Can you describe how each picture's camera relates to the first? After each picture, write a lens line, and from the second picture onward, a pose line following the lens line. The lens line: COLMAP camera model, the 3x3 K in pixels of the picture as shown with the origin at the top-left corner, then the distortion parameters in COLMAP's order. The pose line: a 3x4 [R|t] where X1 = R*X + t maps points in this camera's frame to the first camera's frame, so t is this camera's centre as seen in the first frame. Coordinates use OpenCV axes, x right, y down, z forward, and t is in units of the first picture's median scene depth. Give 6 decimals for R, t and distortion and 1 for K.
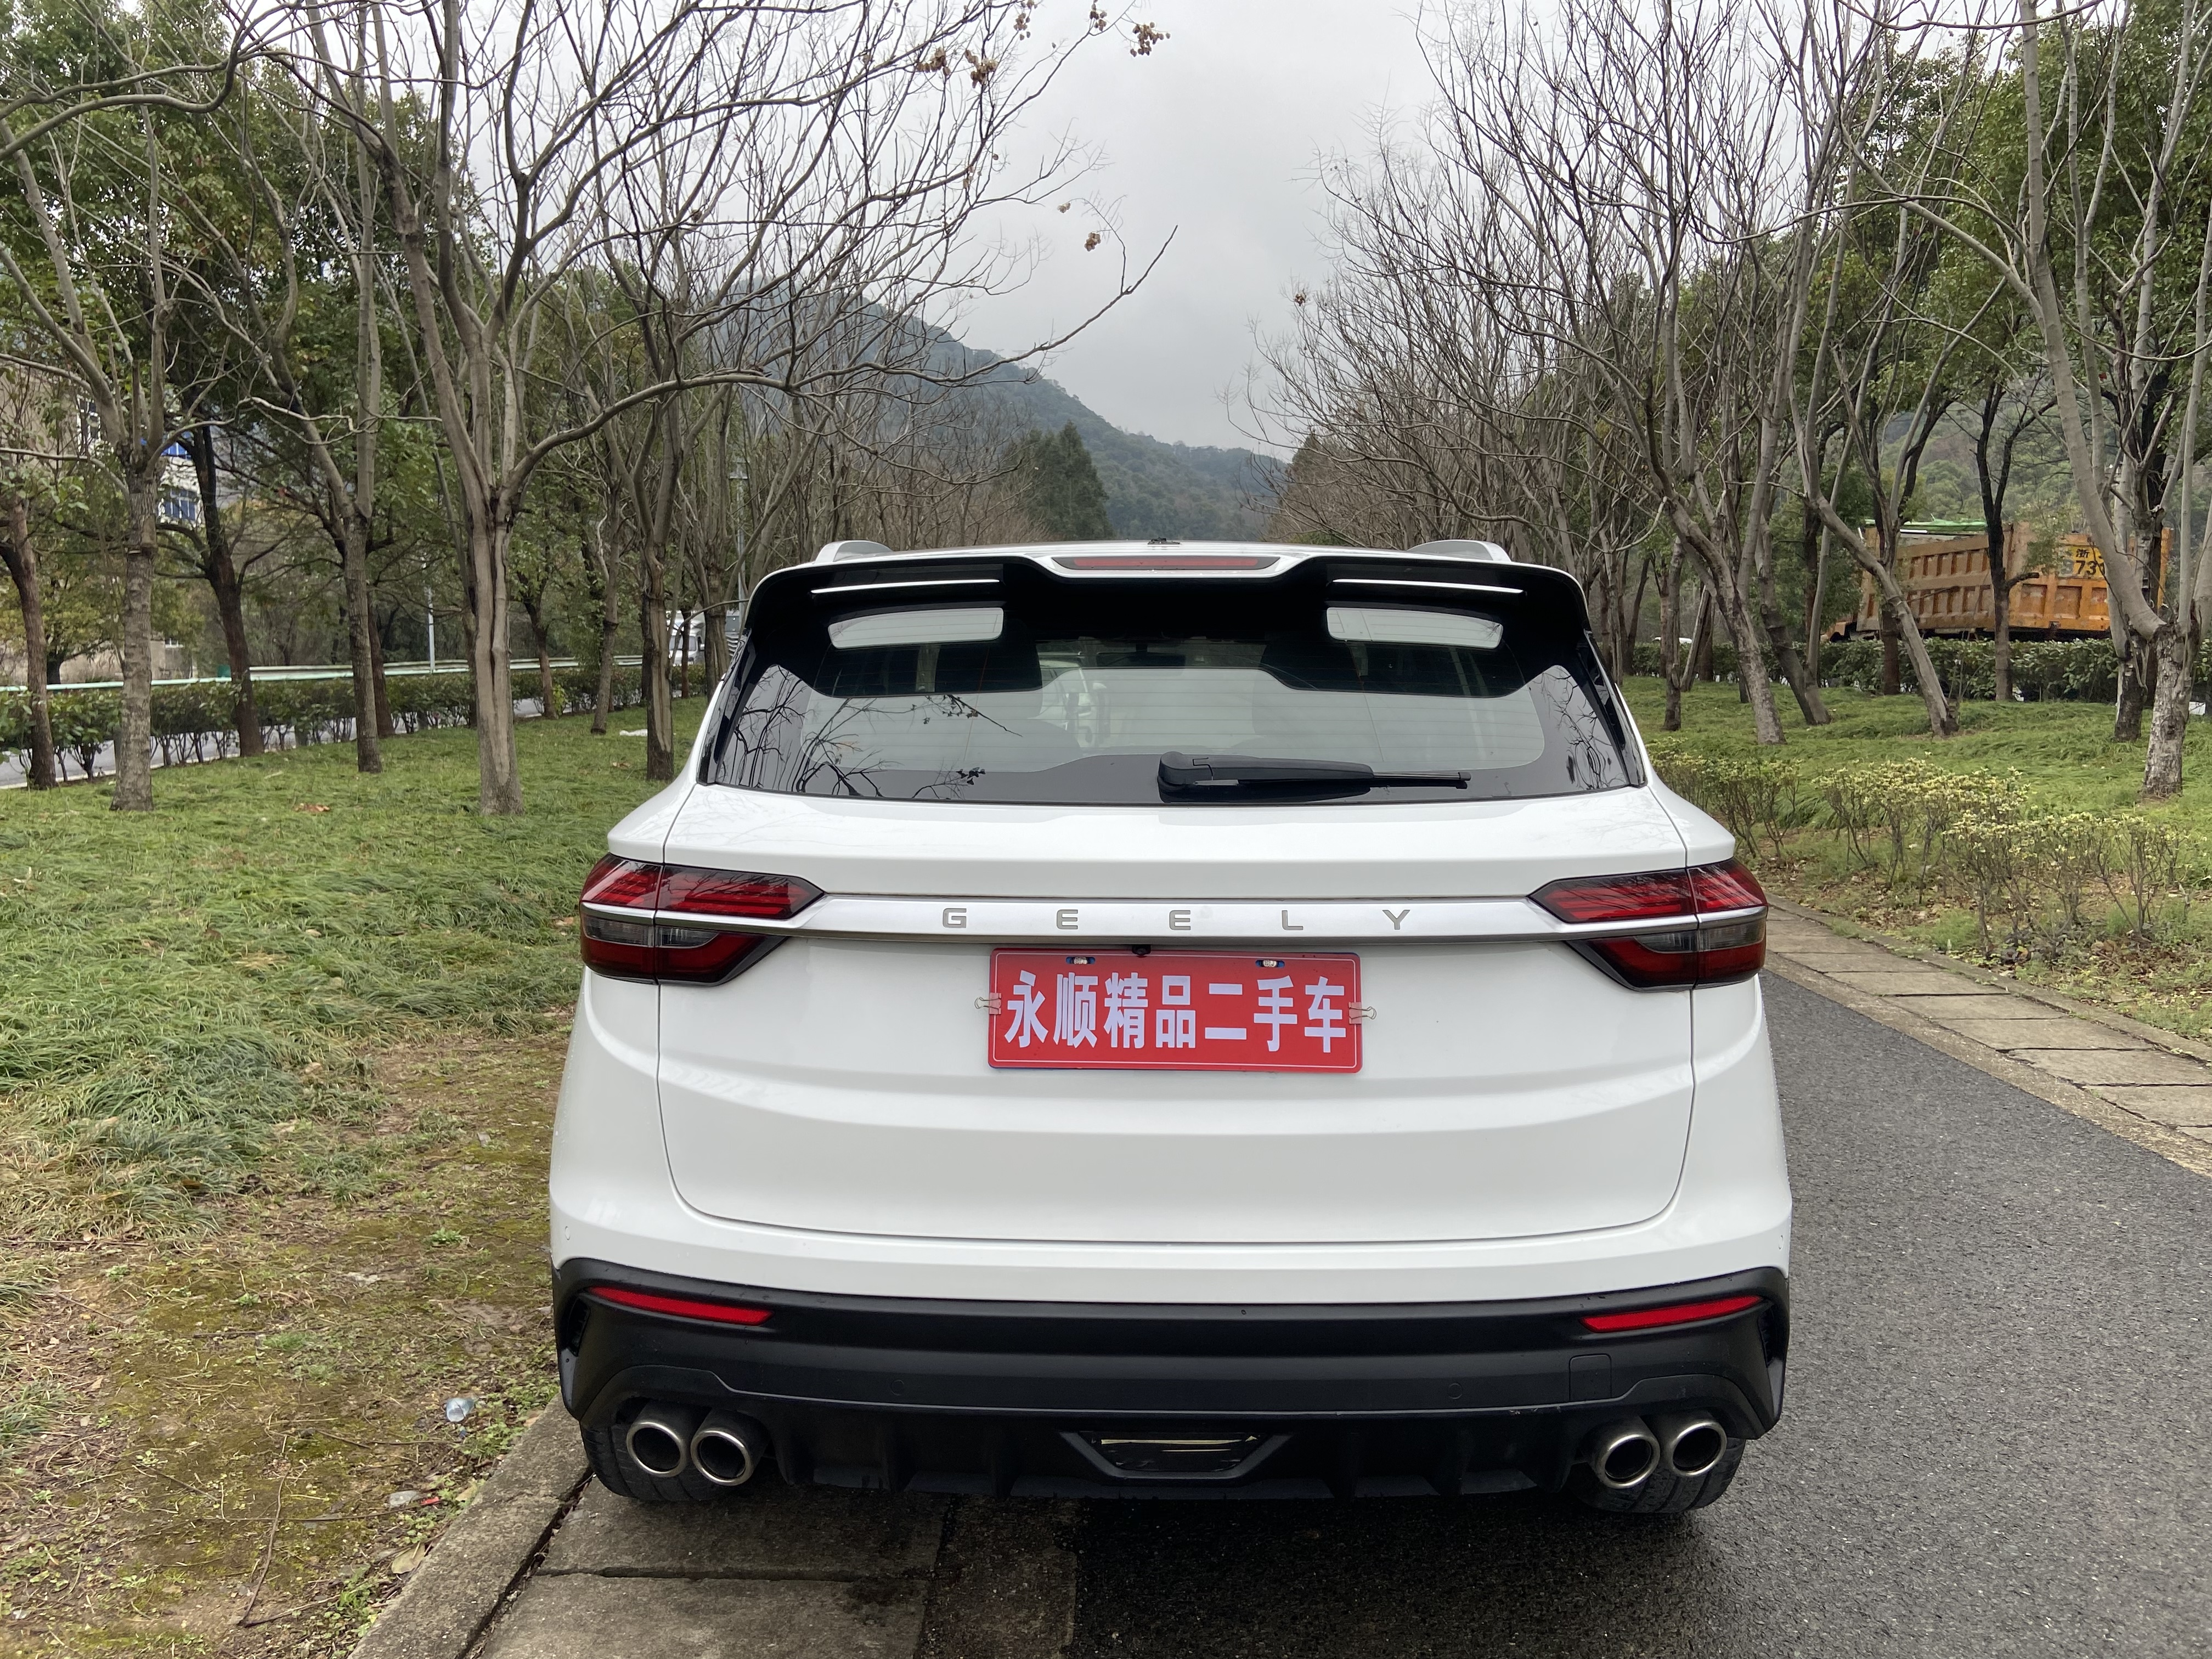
lens RADIAL K [[1650.2, 0, 1074.7], [0, 1650.2, 799.0], [0, 0, 1]] dist [0.125956, -0.162925]
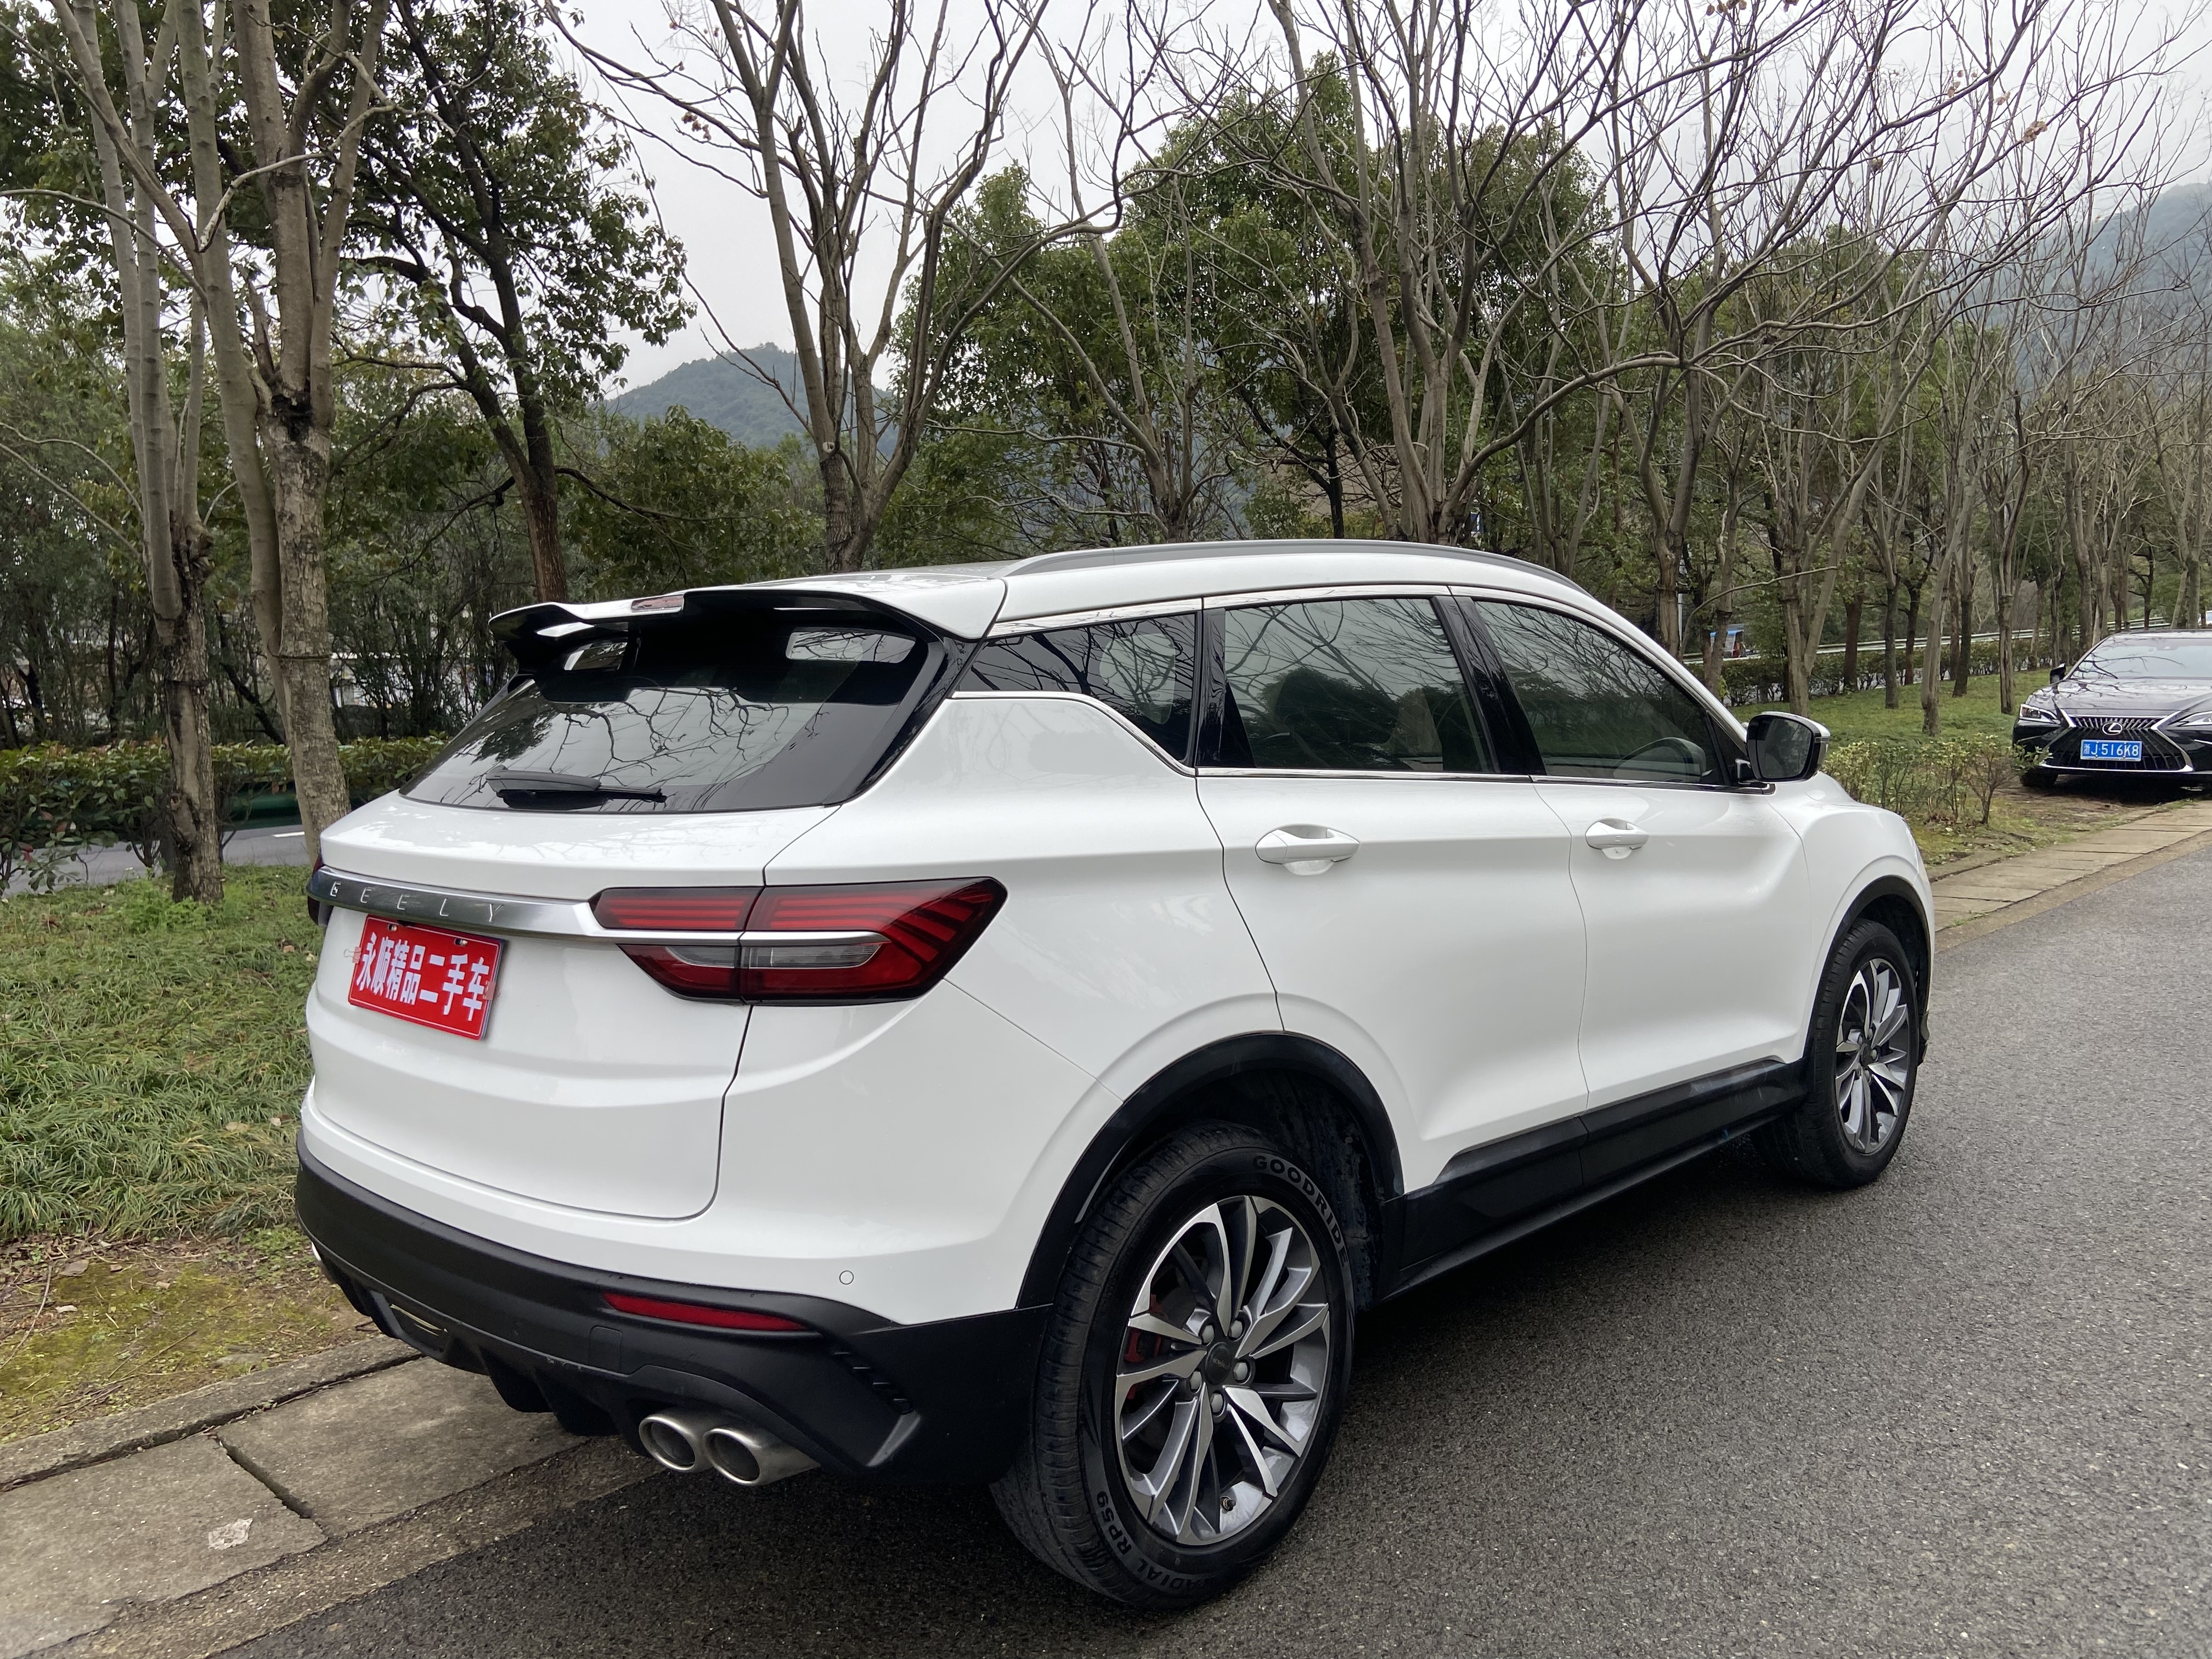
lens RADIAL K [[1650.2, 0, 1074.7], [0, 1650.2, 799.0], [0, 0, 1]] dist [0.125956, -0.162925]
pose [[0.712827, 0.027188, -0.700813, 1.270419], [-0.019148, 0.999630, 0.019304, -0.036489], [0.701078, -0.000341, 0.713084, 0.440300]]
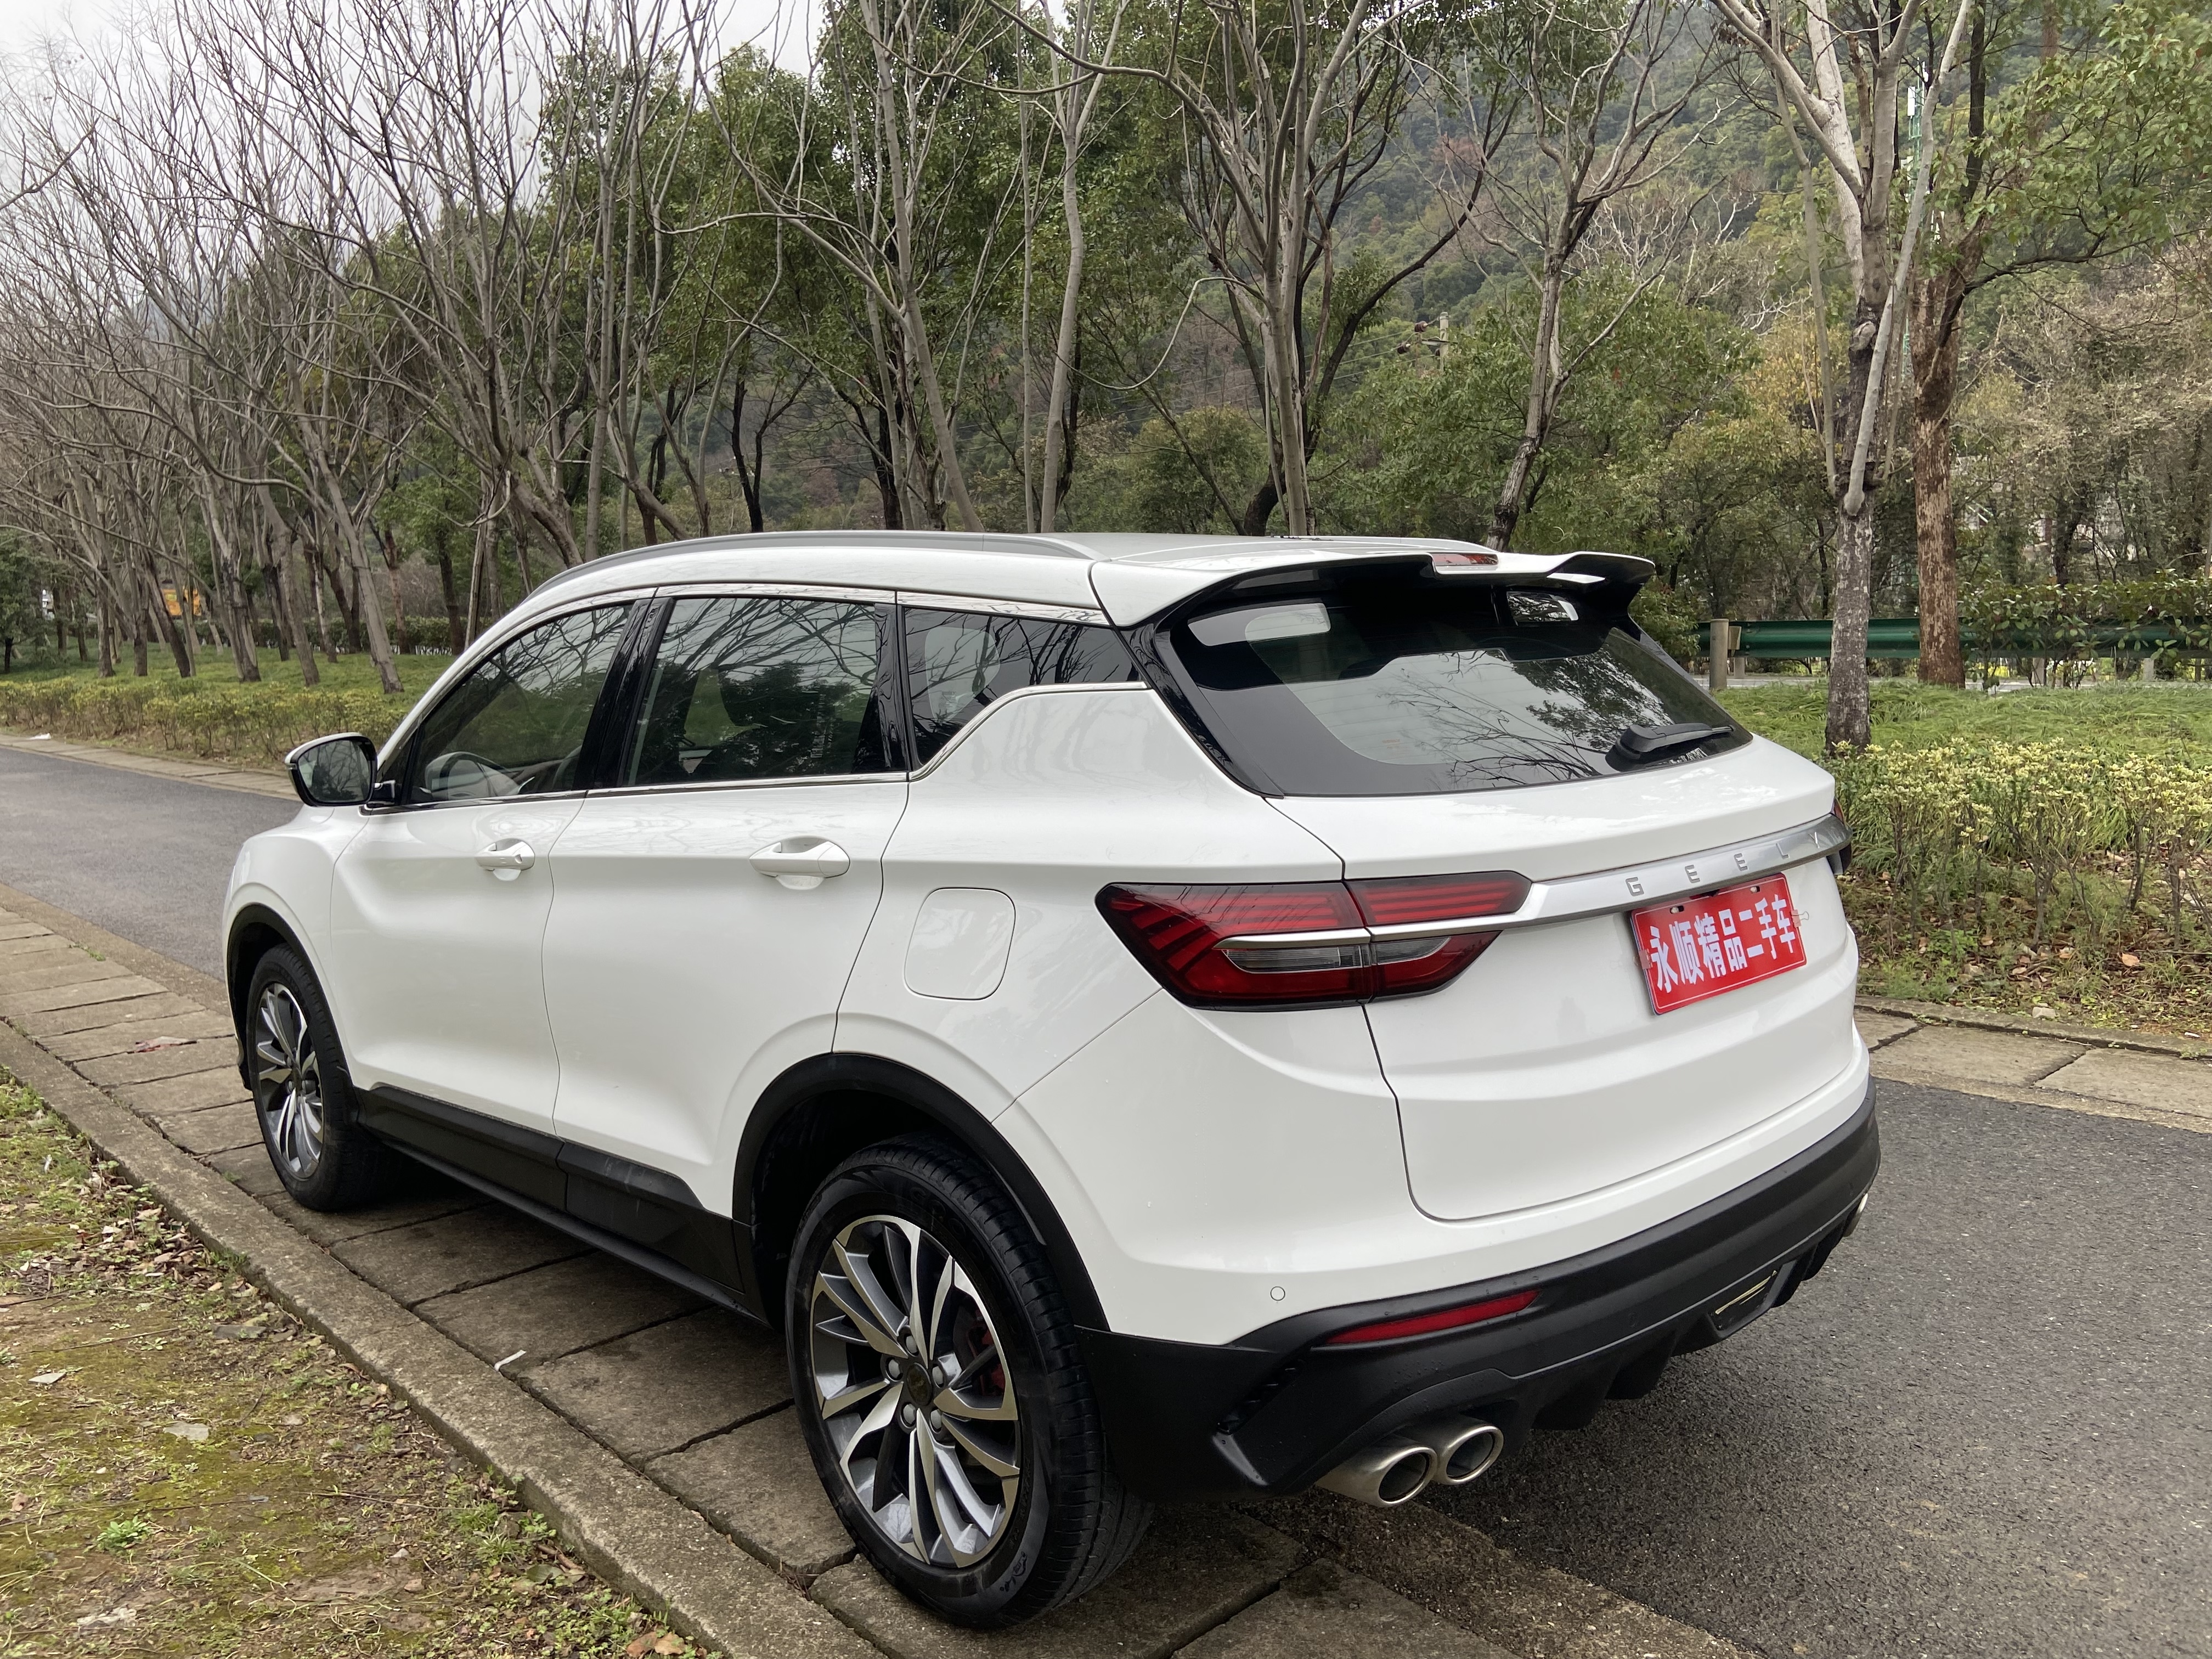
lens RADIAL K [[1650.2, 0, 1074.7], [0, 1650.2, 799.0], [0, 0, 1]] dist [0.125956, -0.162925]
pose [[0.734427, -0.103045, 0.670819, -1.060264], [0.092029, 0.994398, 0.051996, -0.076351], [-0.672419, 0.023547, 0.739796, 0.416217]]
